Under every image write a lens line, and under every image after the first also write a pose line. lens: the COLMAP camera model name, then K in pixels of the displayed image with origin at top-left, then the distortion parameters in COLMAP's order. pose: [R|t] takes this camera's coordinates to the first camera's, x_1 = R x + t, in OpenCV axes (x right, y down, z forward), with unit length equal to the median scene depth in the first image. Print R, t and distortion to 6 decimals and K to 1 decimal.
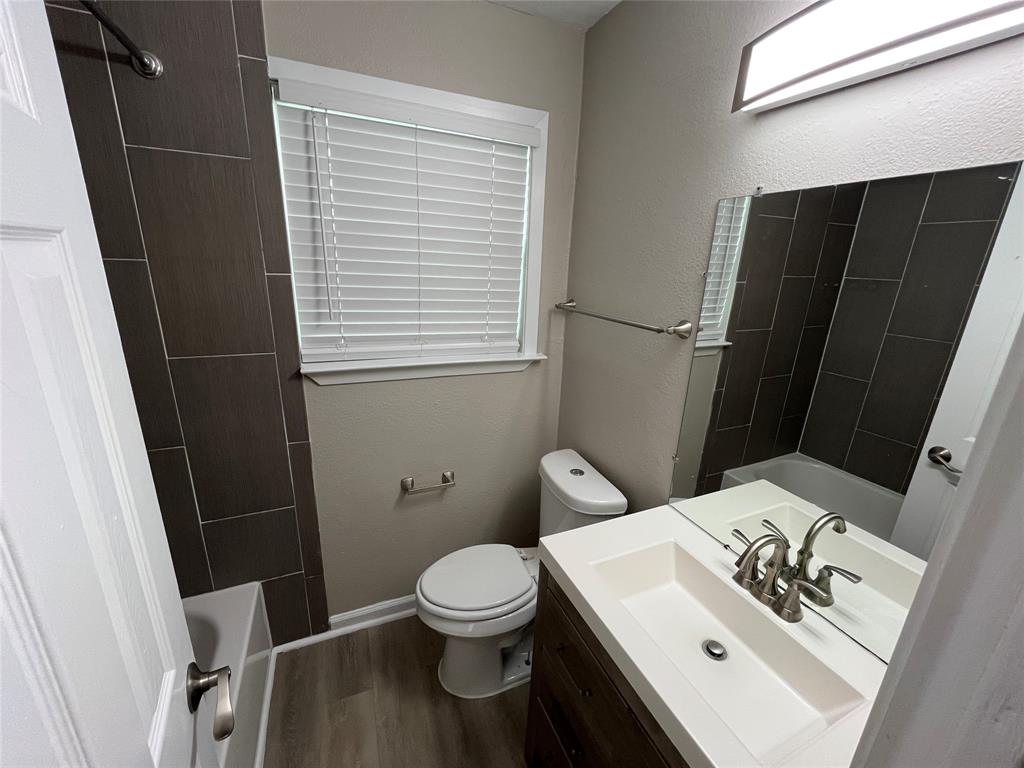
lens RADIAL K [[413.7, 0, 512.3], [0, 413.7, 384.6], [0, 0, 1]] dist [-0.003293, -0.000707]
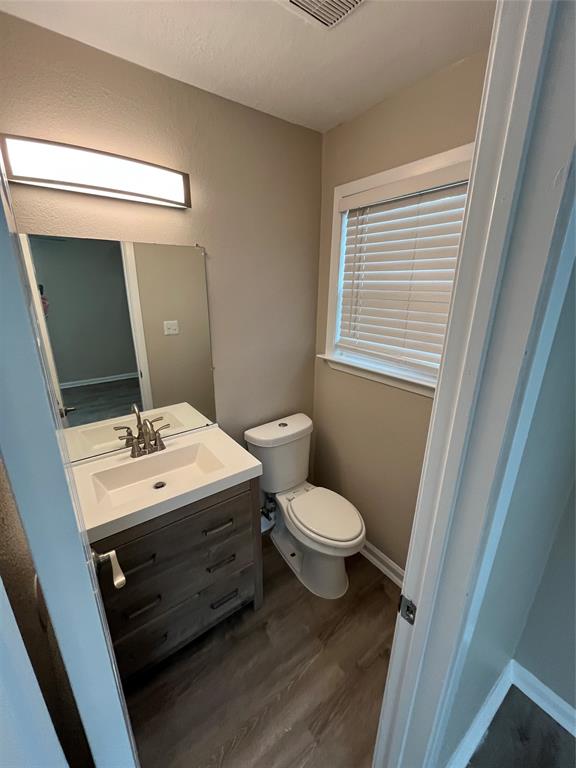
lens RADIAL K [[310.3, 0, 288.0], [0, 310.3, 384.0], [0, 0, 1]] dist [-0.003293, -0.000707]
pose [[-0.234737, -0.332734, 0.913338, -0.798784], [0.257842, 0.884621, 0.388540, -0.179999], [-0.937238, 0.326702, -0.121860, 0.445312]]
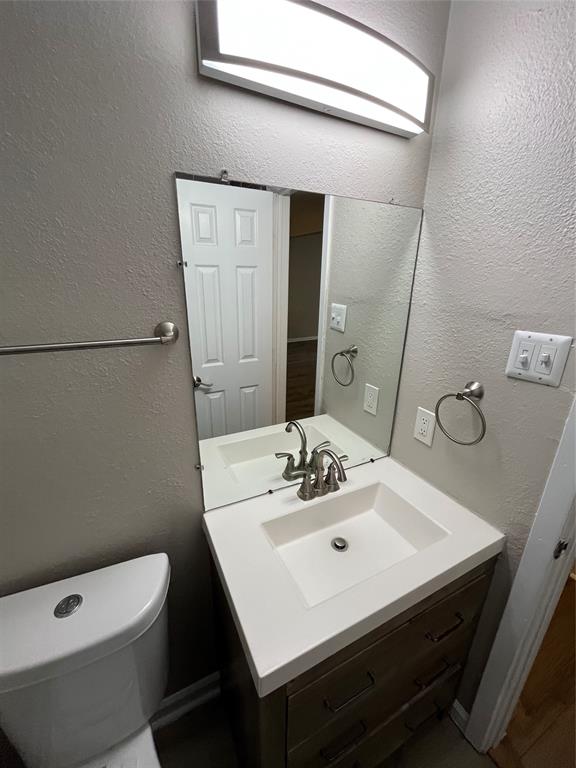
lens RADIAL K [[310.3, 0, 288.0], [0, 310.3, 384.0], [0, 0, 1]] dist [-0.003293, -0.000707]
pose [[-0.053458, -0.357060, 0.932550, -0.267711], [0.270884, 0.893682, 0.357707, -0.245362], [-0.961126, 0.271736, 0.048947, 0.946873]]
